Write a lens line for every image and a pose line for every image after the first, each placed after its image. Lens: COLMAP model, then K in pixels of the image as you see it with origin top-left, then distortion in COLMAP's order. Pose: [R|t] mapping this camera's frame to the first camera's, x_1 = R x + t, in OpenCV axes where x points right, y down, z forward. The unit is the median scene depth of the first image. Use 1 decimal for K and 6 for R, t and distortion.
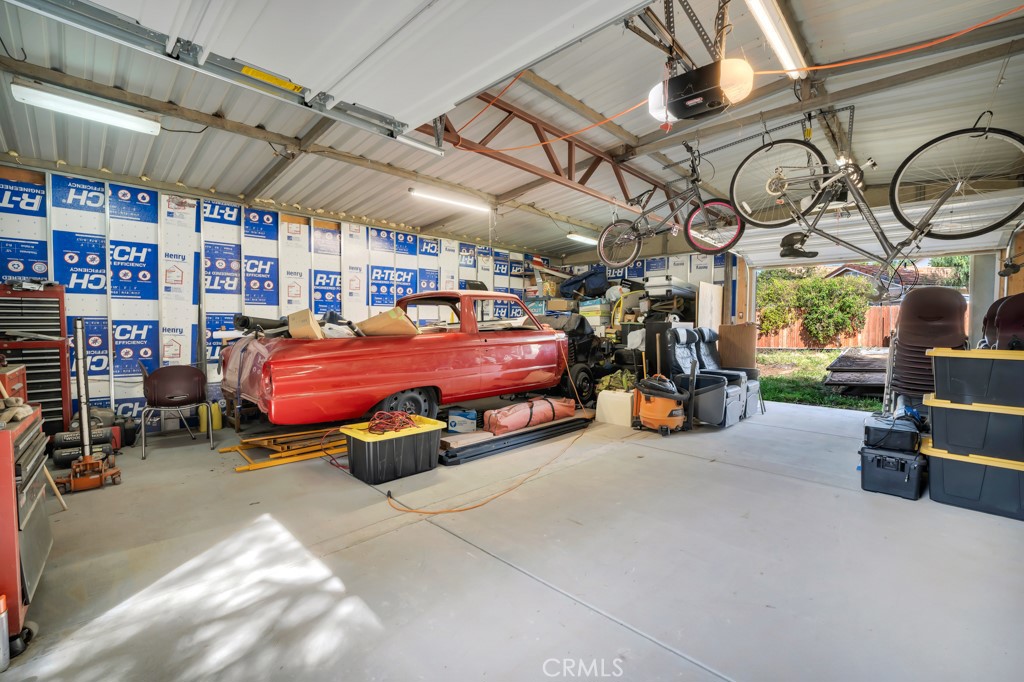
lens RADIAL K [[442.8, 0, 509.7], [0, 442.8, 339.6], [0, 0, 1]] dist [-0.010394, 0.000207]
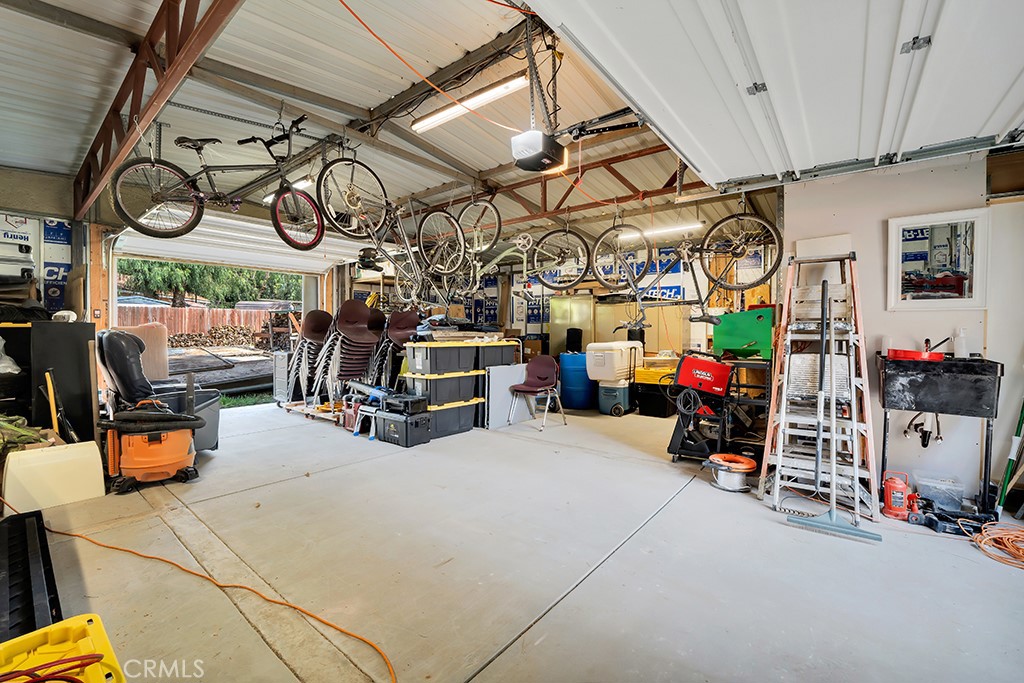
lens RADIAL K [[442.8, 0, 506.7], [0, 442.8, 337.0], [0, 0, 1]] dist [-0.010394, 0.000207]
pose [[-0.067765, -0.026970, 0.997337, -0.467158], [0.029876, 0.999131, 0.029049, -0.026352], [-0.997254, 0.031765, -0.066900, 0.628816]]
